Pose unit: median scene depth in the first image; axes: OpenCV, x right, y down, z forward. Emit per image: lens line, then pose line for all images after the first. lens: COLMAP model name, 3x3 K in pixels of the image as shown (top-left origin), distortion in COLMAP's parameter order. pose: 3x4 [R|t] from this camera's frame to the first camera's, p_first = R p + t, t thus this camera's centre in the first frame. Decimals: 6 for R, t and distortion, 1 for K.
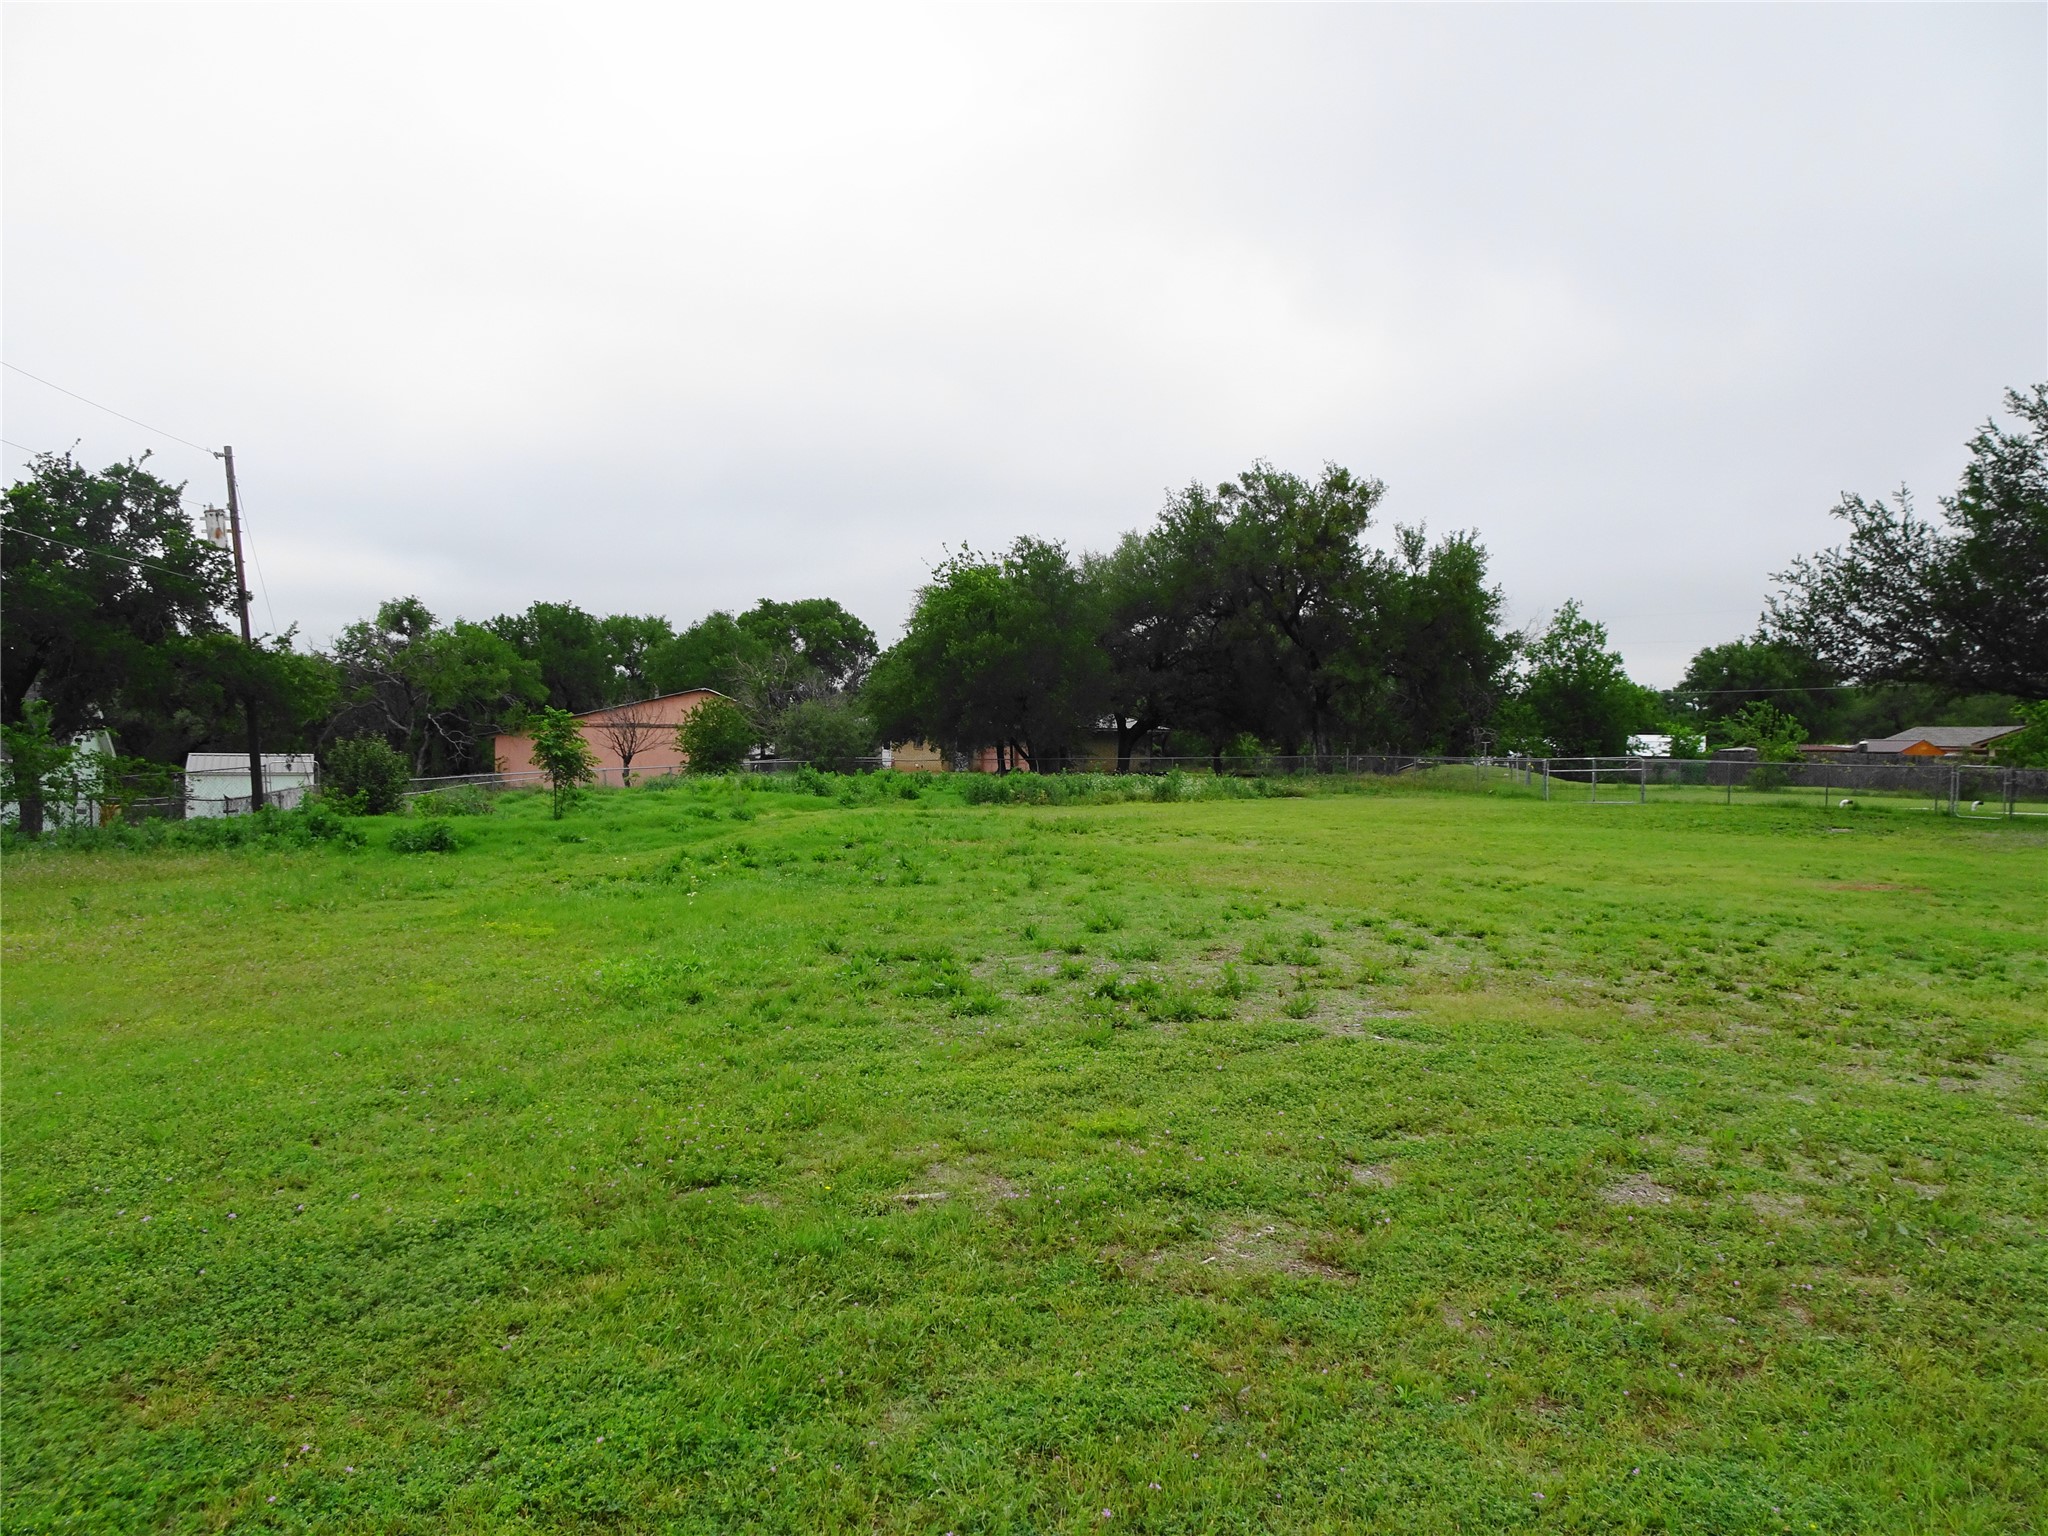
lens RADIAL K [[1481.2, 0, 1024.7], [0, 1481.2, 779.6], [0, 0, 1]] dist [0.021540, -0.003625]
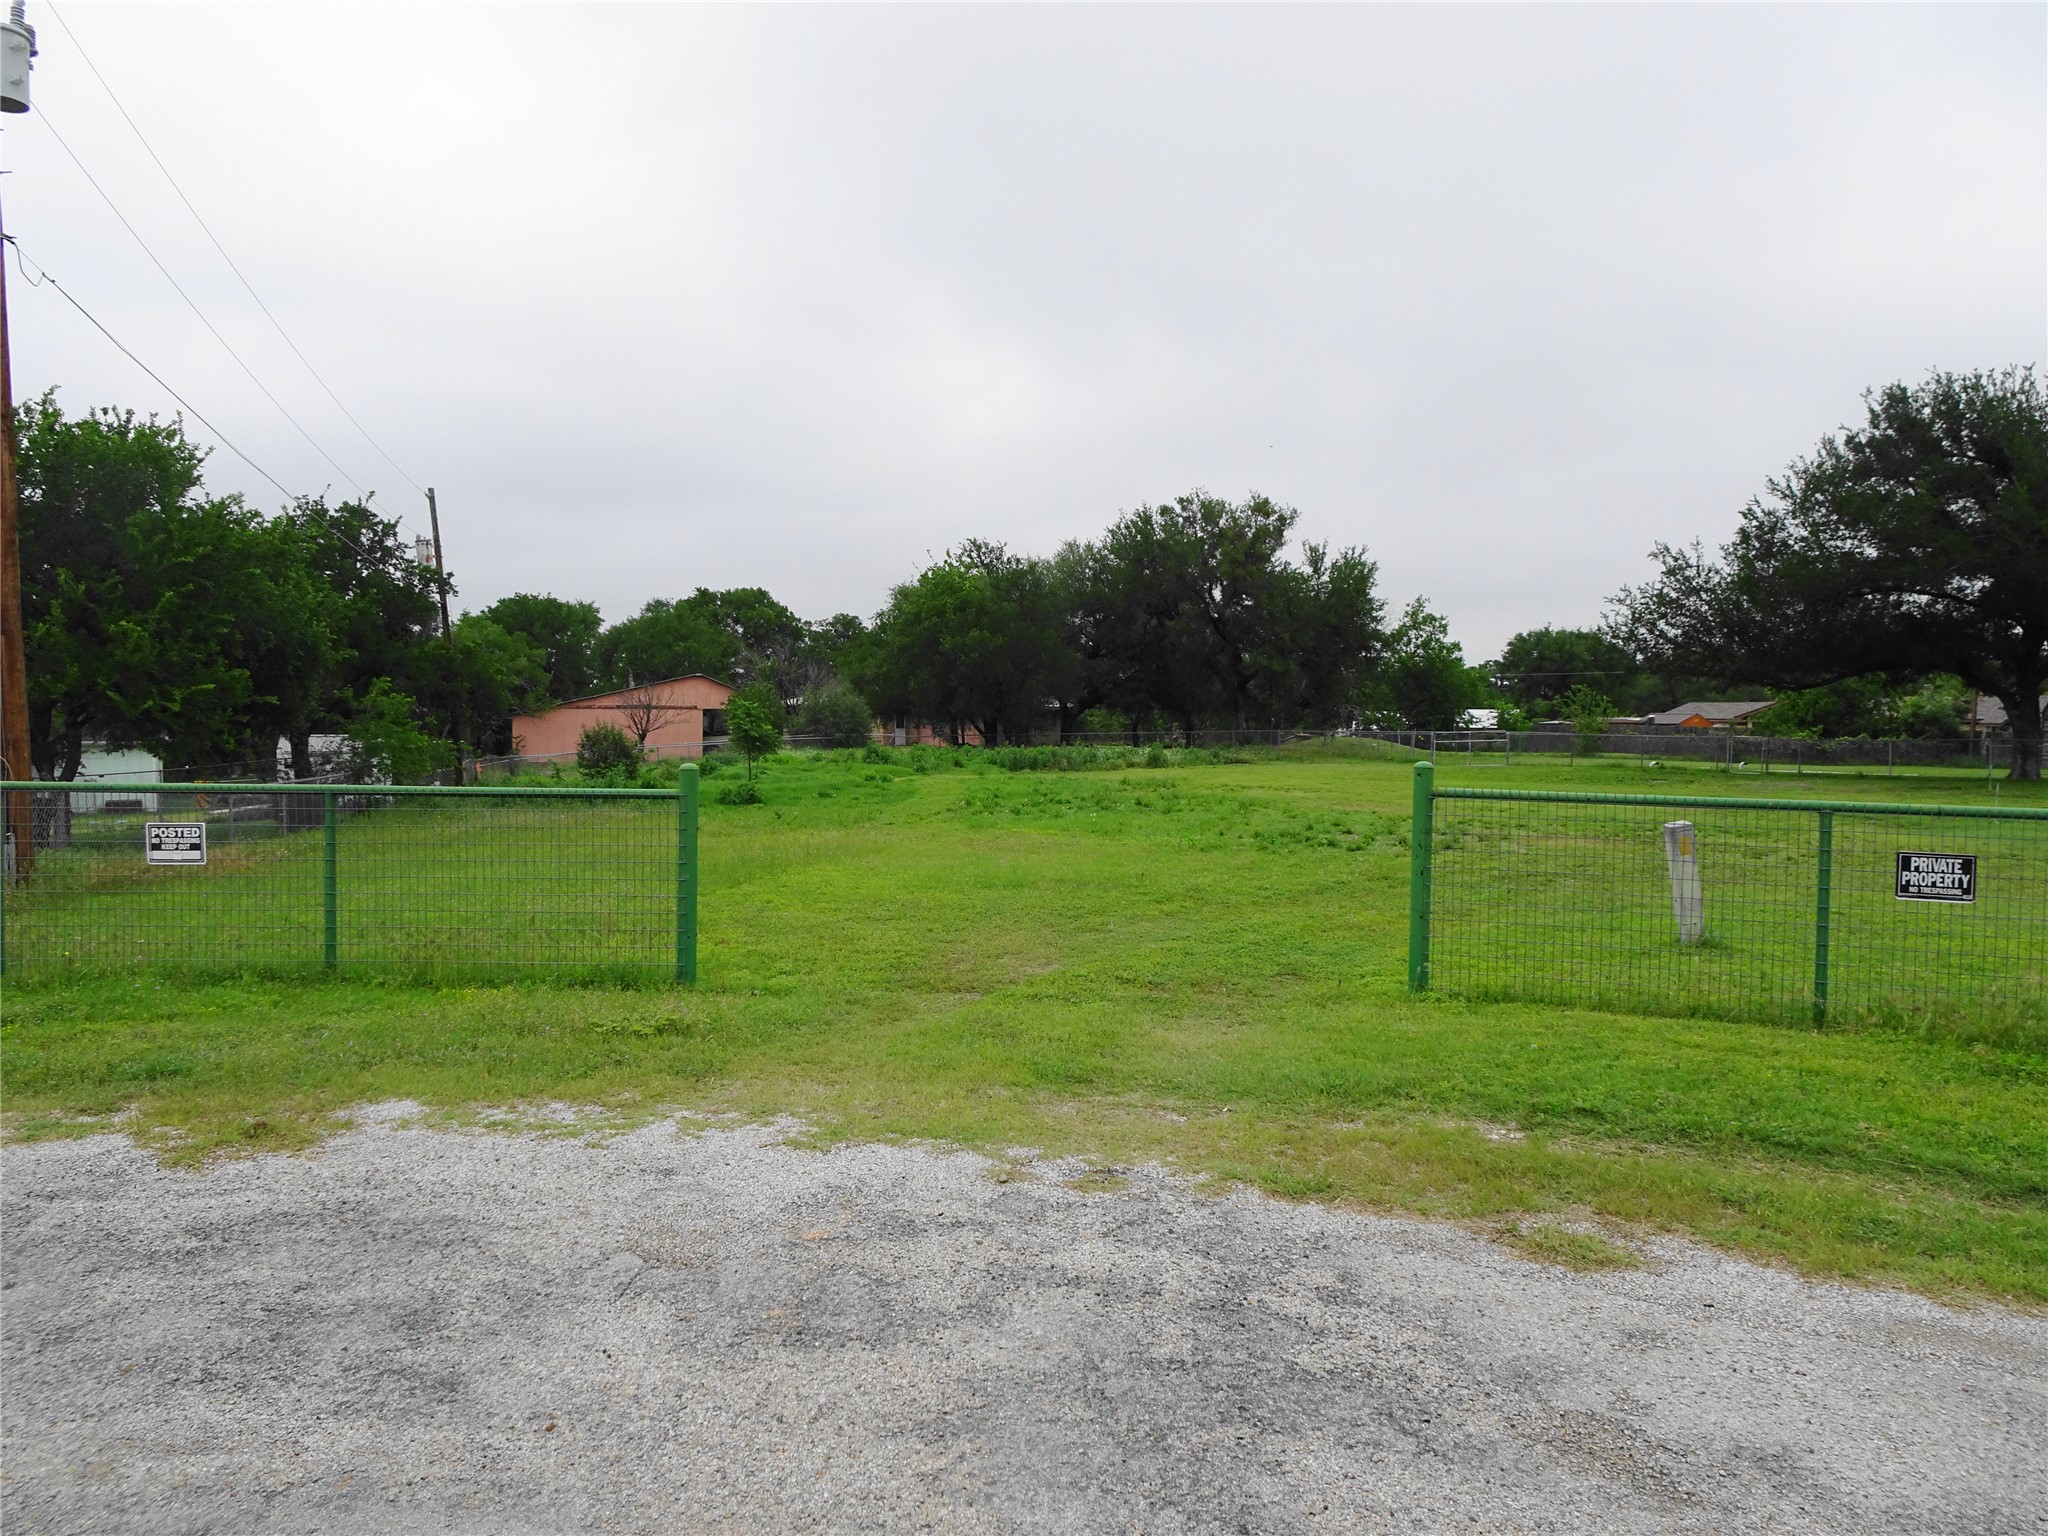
lens RADIAL K [[1481.2, 0, 1027.5], [0, 1481.2, 786.1], [0, 0, 1]] dist [0.021540, -0.003625]
pose [[0.992172, -0.009987, 0.124480, -0.323599], [0.007089, 0.999694, 0.023698, -0.001200], [-0.124679, -0.022630, 0.991939, -0.479767]]
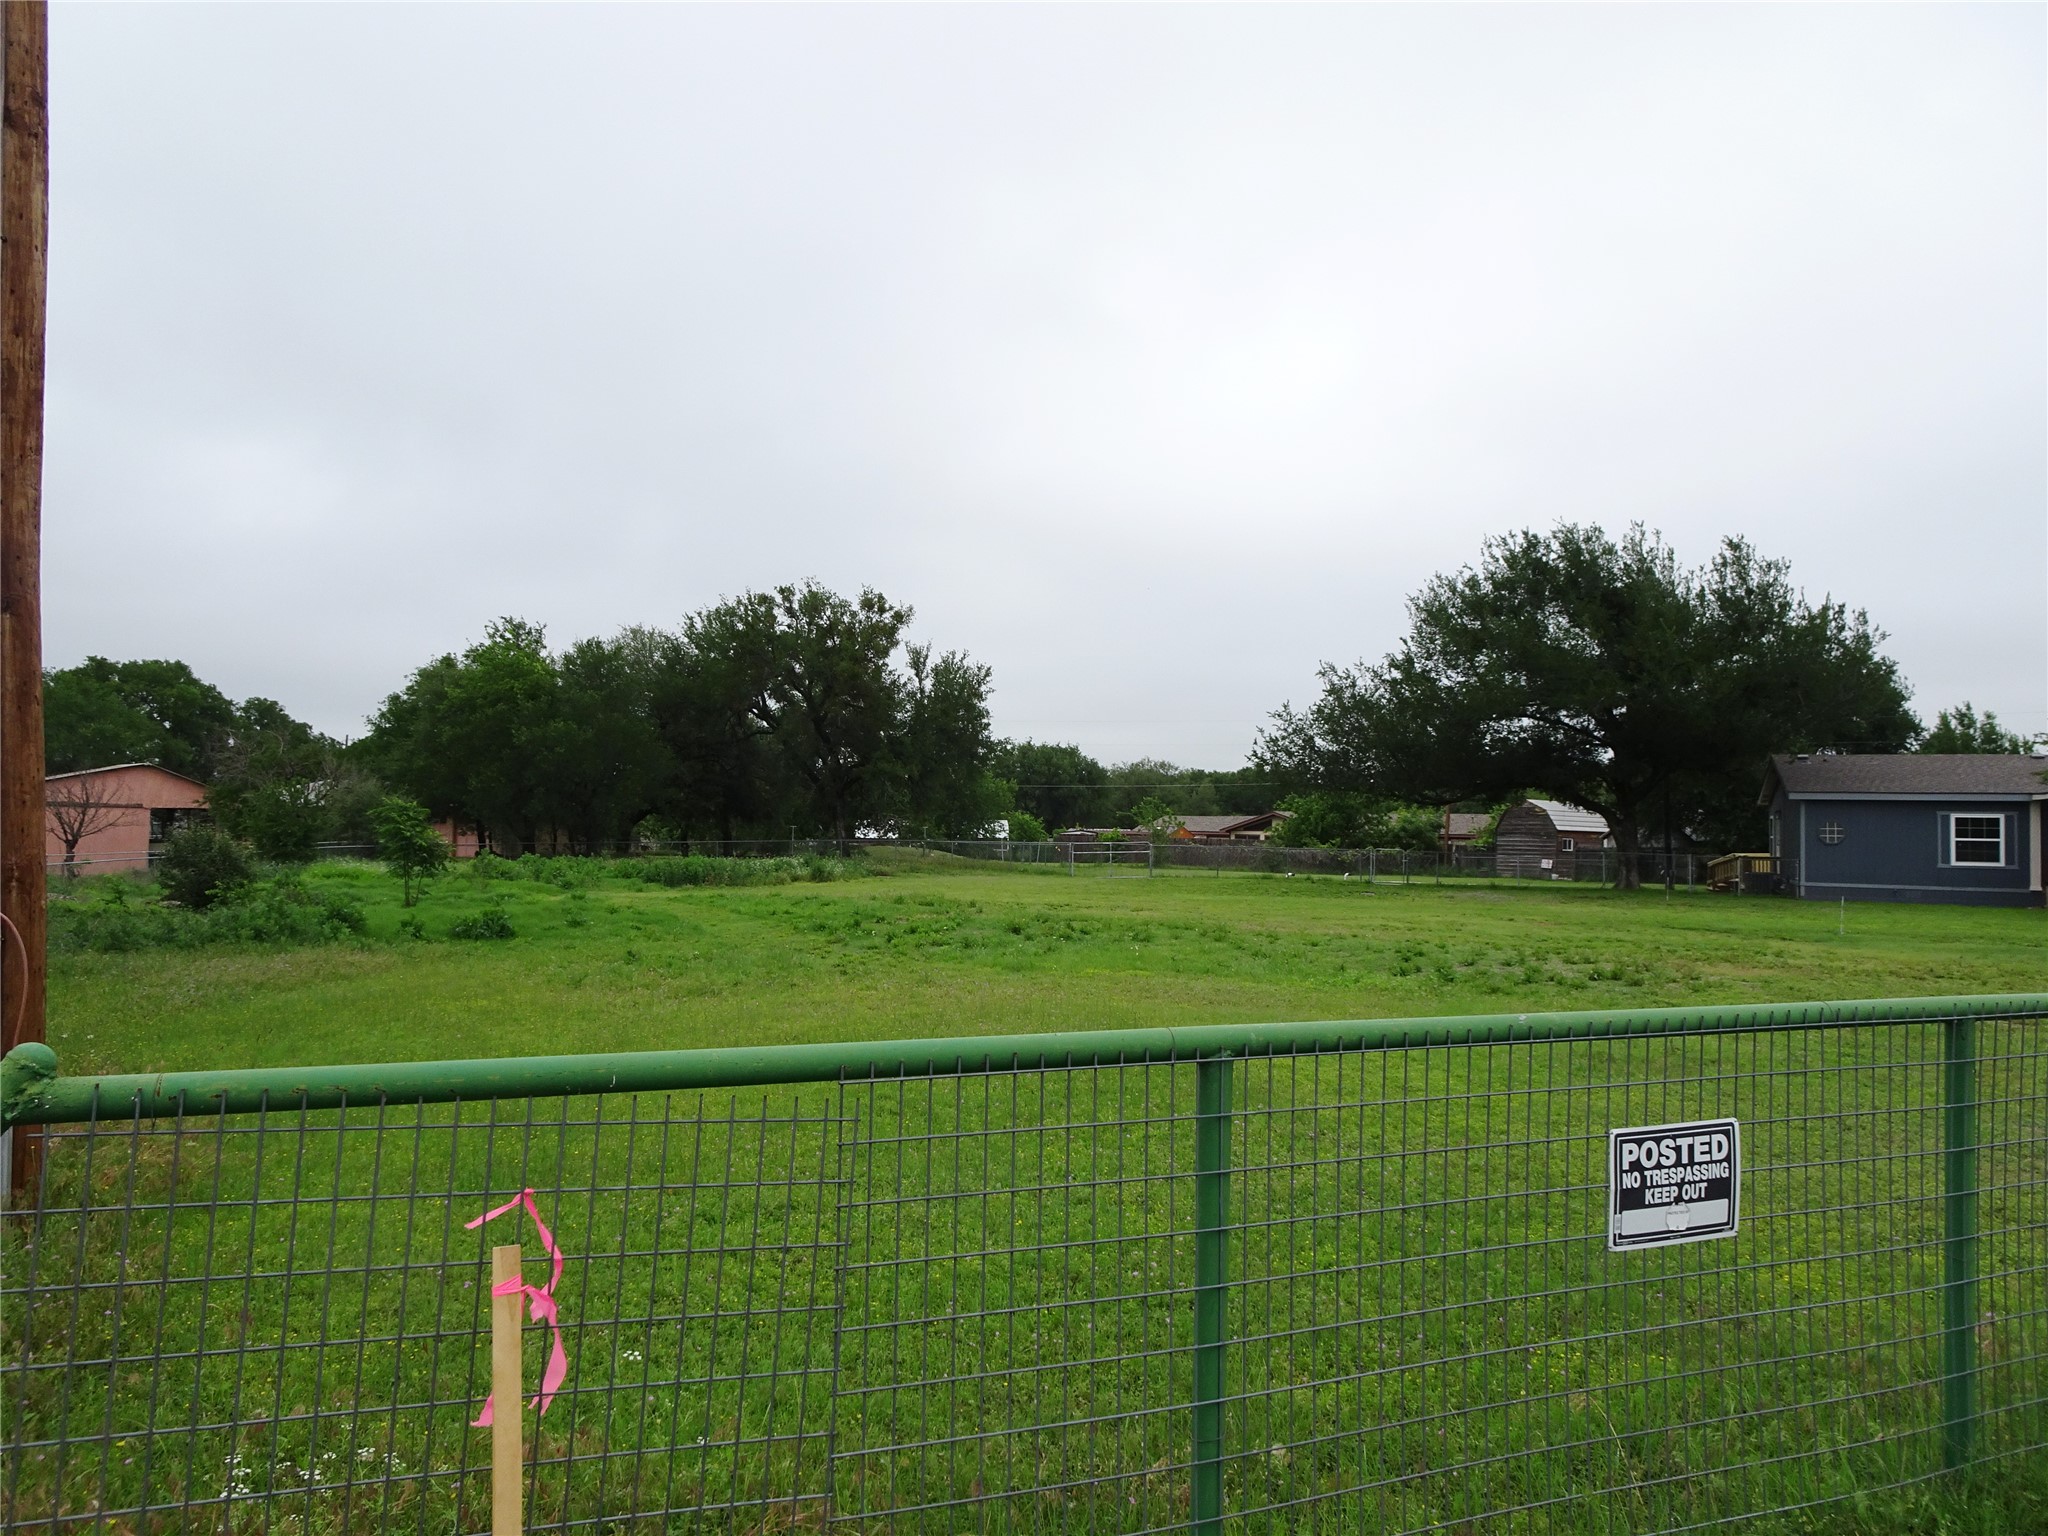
lens RADIAL K [[1481.2, 0, 1037.9], [0, 1481.2, 773.6], [0, 0, 1]] dist [0.021540, -0.003625]
pose [[0.858347, 0.023100, 0.512549, -0.641125], [0.005817, 0.998484, -0.054743, -0.009274], [-0.513037, 0.049970, 0.856911, -0.125470]]
